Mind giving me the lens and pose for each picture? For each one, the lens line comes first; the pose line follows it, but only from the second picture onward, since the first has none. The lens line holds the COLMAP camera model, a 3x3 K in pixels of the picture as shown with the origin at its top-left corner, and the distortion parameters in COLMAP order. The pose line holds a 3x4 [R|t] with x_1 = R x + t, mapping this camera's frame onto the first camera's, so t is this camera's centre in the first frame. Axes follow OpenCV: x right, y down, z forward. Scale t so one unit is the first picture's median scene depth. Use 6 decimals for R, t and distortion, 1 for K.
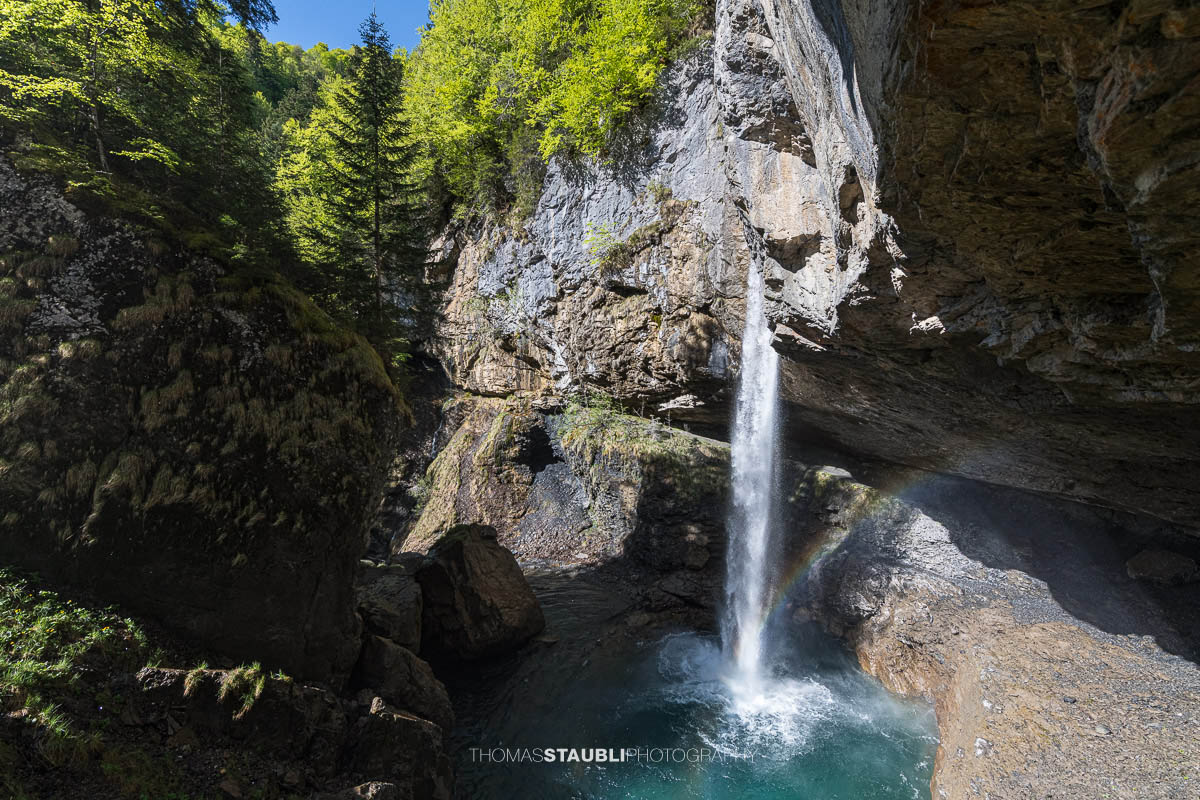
lens RADIAL K [[469.1, 0, 596.3], [0, 469.1, 400.9], [0, 0, 1]] dist [0.017462, -0.004074]
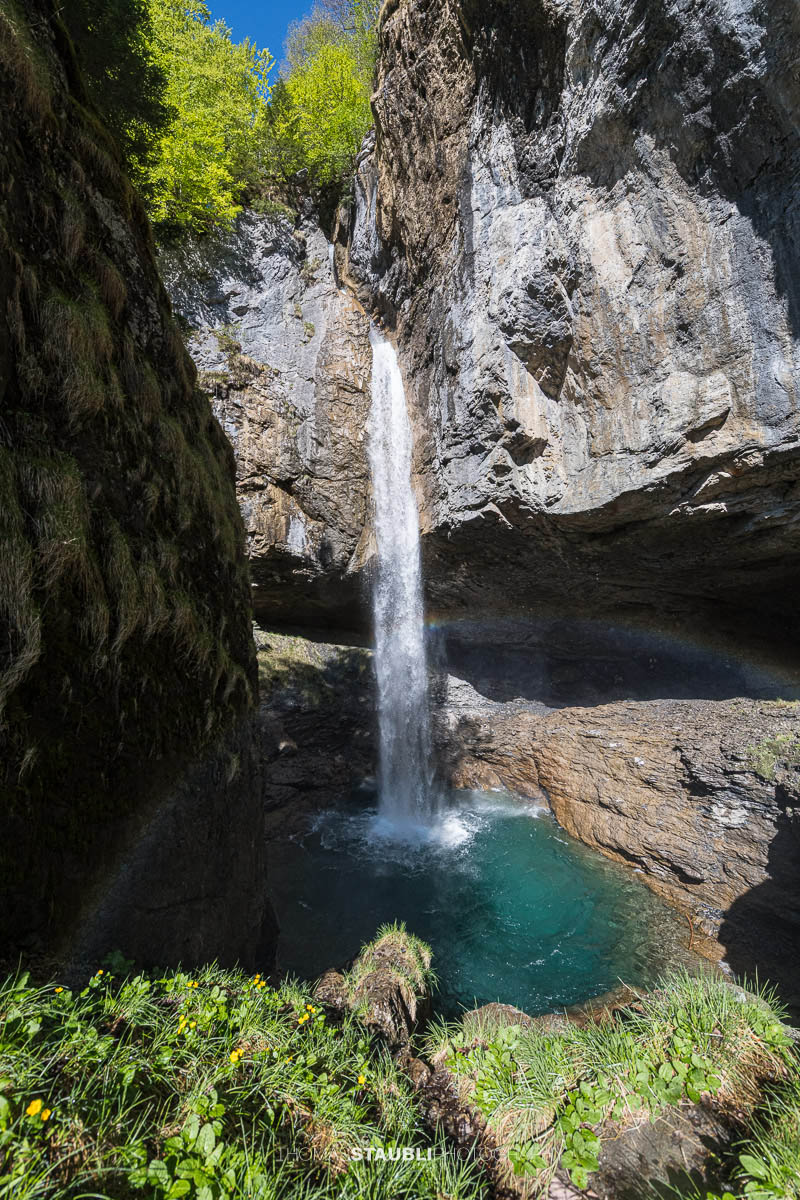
lens RADIAL K [[477.6, 0, 399.5], [0, 477.6, 602.7], [0, 0, 1]] dist [-0.000003, -0.006892]
pose [[0.589943, 0.031126, 0.806845, -0.371864], [-0.008442, 0.999440, -0.032384, 0.069842], [-0.807401, 0.012293, 0.589875, 0.218908]]
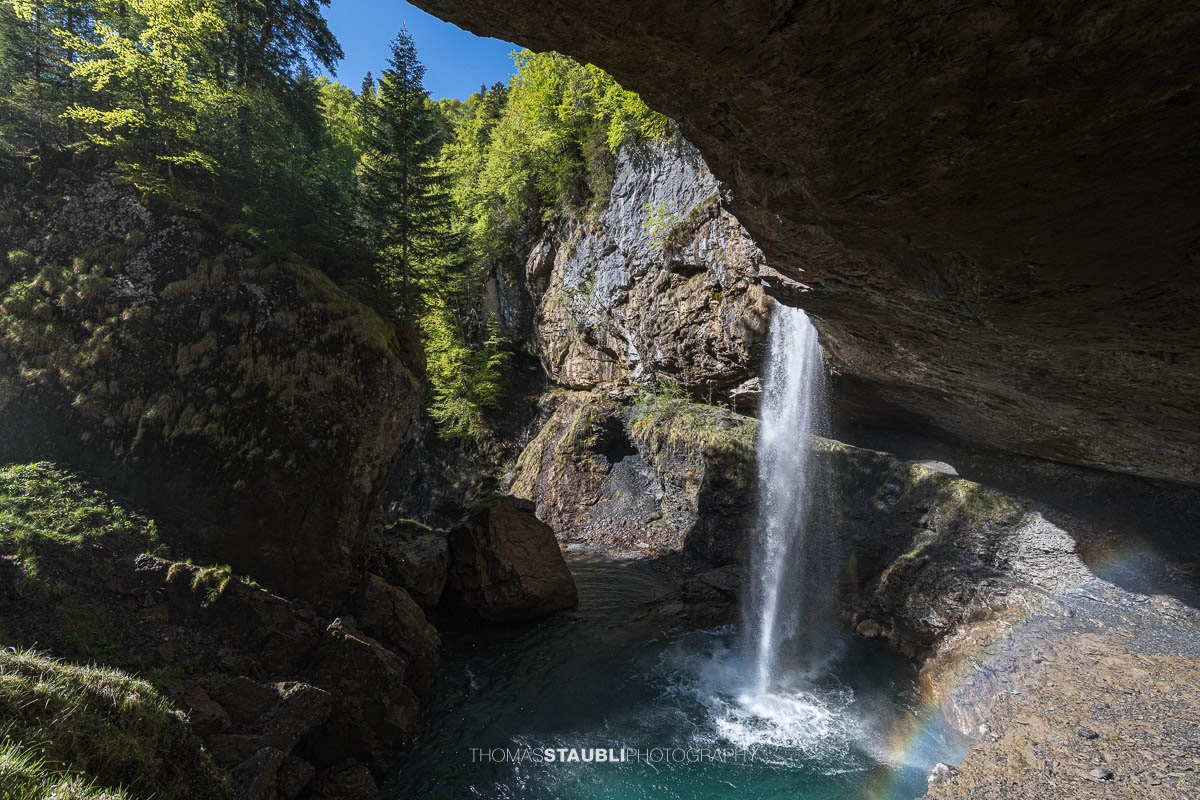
lens RADIAL K [[467.8, 0, 596.2], [0, 467.8, 400.4], [0, 0, 1]] dist [0.018523, -0.004922]
pose [[0.957615, -0.003037, -0.288034, 0.167057], [-0.002348, 0.999829, -0.018349, 0.050749], [0.288041, 0.018247, 0.957444, 0.039285]]
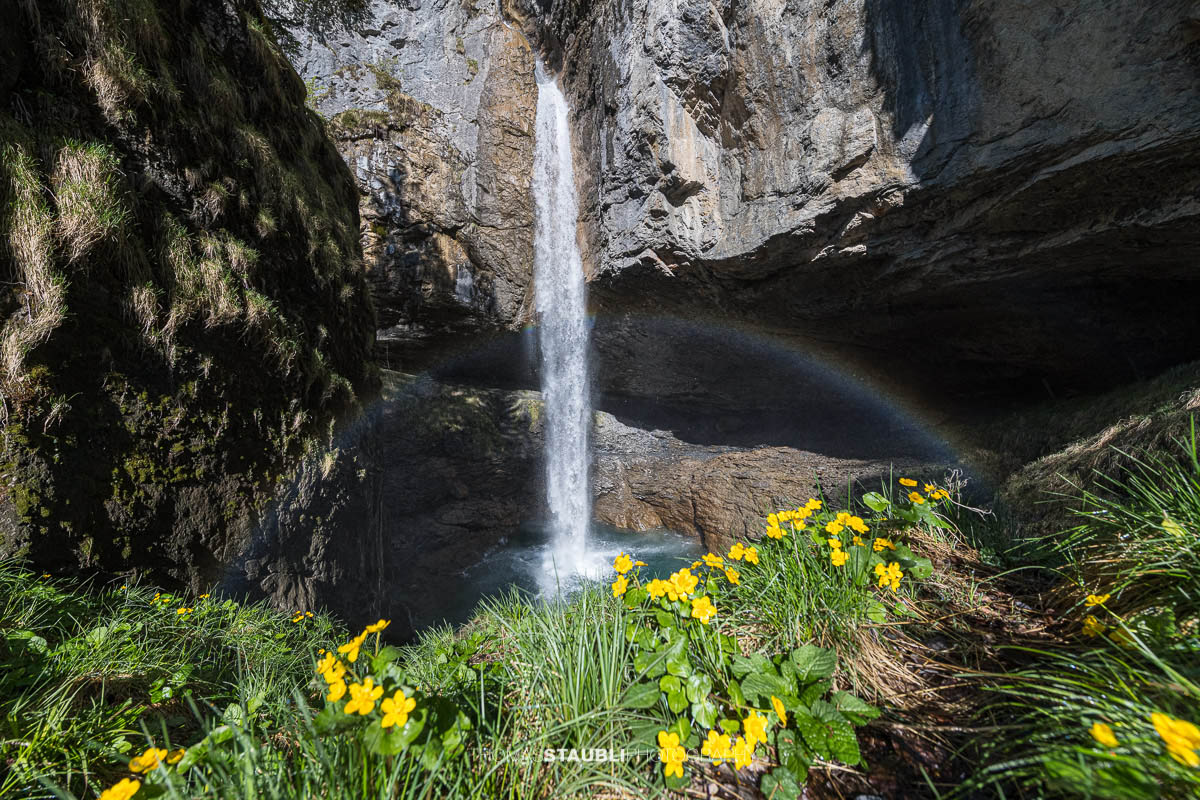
lens RADIAL K [[470.6, 0, 595.2], [0, 470.6, 401.2], [0, 0, 1]] dist [0.019658, -0.005393]
pose [[0.576612, -0.035365, 0.816252, -0.356904], [-0.008943, 0.998730, 0.049588, 0.087901], [-0.816969, -0.035893, 0.575563, 0.181900]]
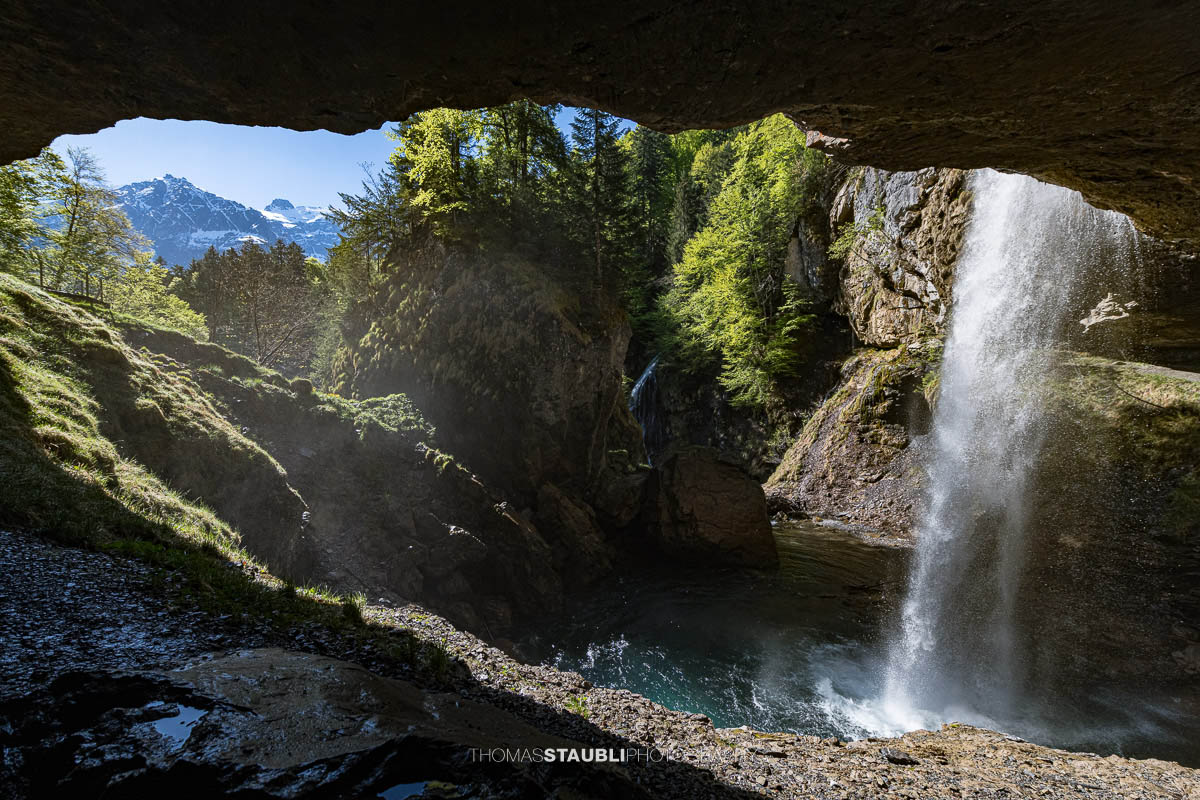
lens RADIAL K [[467.8, 0, 596.2], [0, 467.8, 400.4], [0, 0, 1]] dist [0.018523, -0.004922]
pose [[0.490063, 0.003606, -0.871679, 0.403309], [0.015015, 0.999808, 0.012578, 0.101863], [0.871558, -0.019252, 0.489915, 0.189570]]
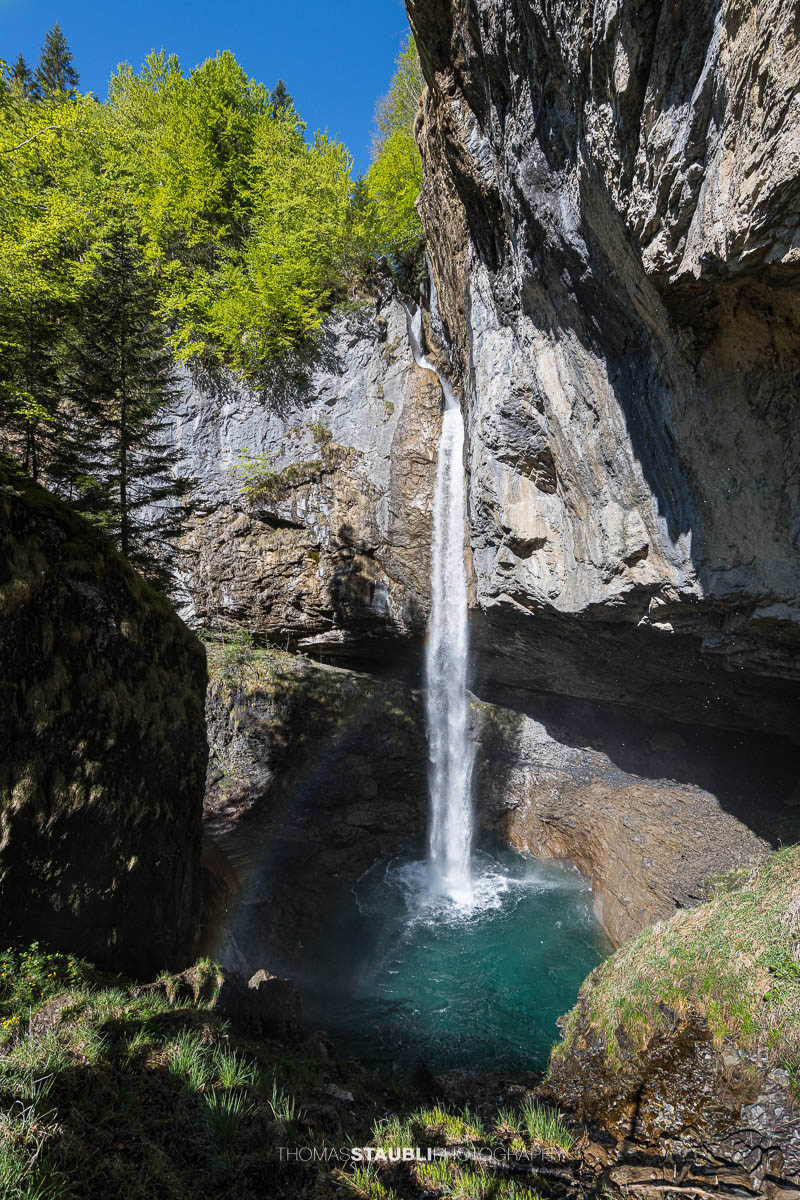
lens RADIAL K [[530.1, 0, 400.0], [0, 530.1, 600.0], [0, 0, 1]] dist [0.021719, -0.000130]
pose [[0.850010, 0.012591, 0.526616, -0.312929], [0.000490, 0.999695, -0.024693, -0.052566], [-0.526766, 0.021247, 0.849745, -0.056758]]
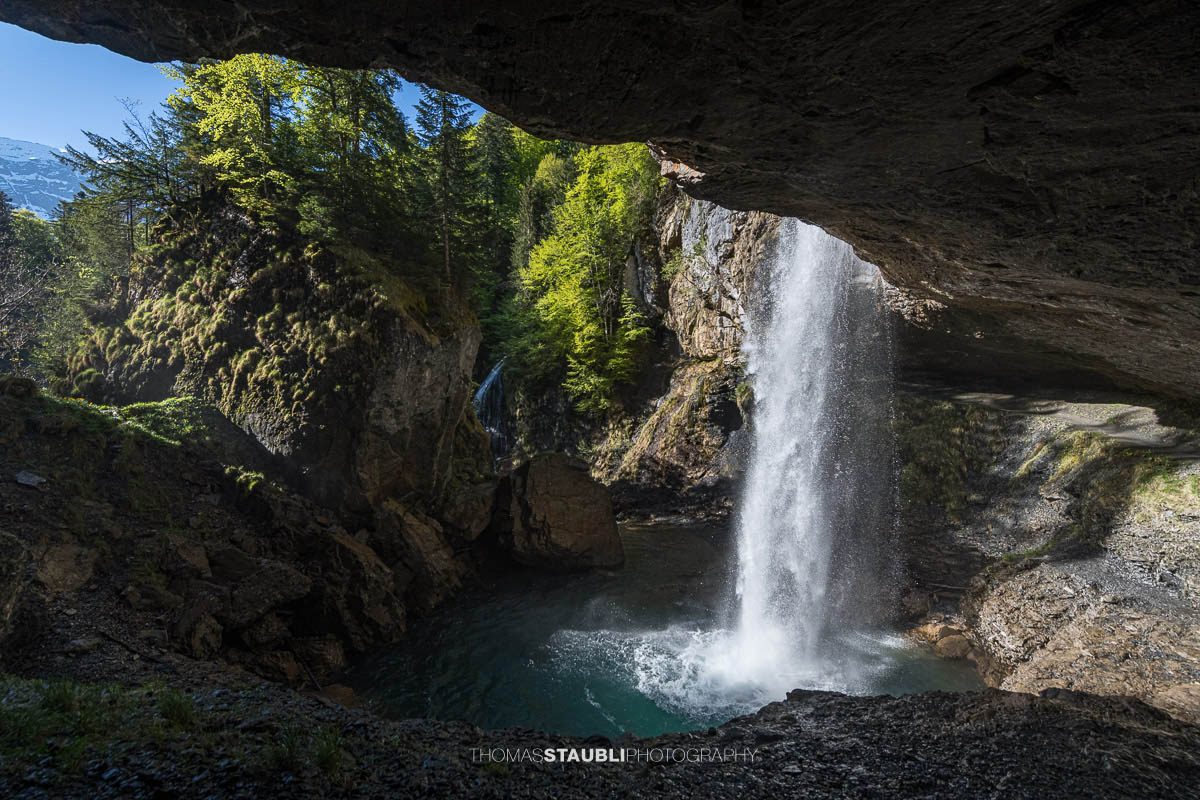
lens RADIAL K [[470.6, 0, 595.2], [0, 470.6, 401.2], [0, 0, 1]] dist [0.019658, -0.005393]
pose [[0.747875, 0.000770, -0.663839, 0.387436], [0.006858, 0.999937, 0.008886, 0.098411], [0.663804, -0.011198, 0.747823, 0.179815]]
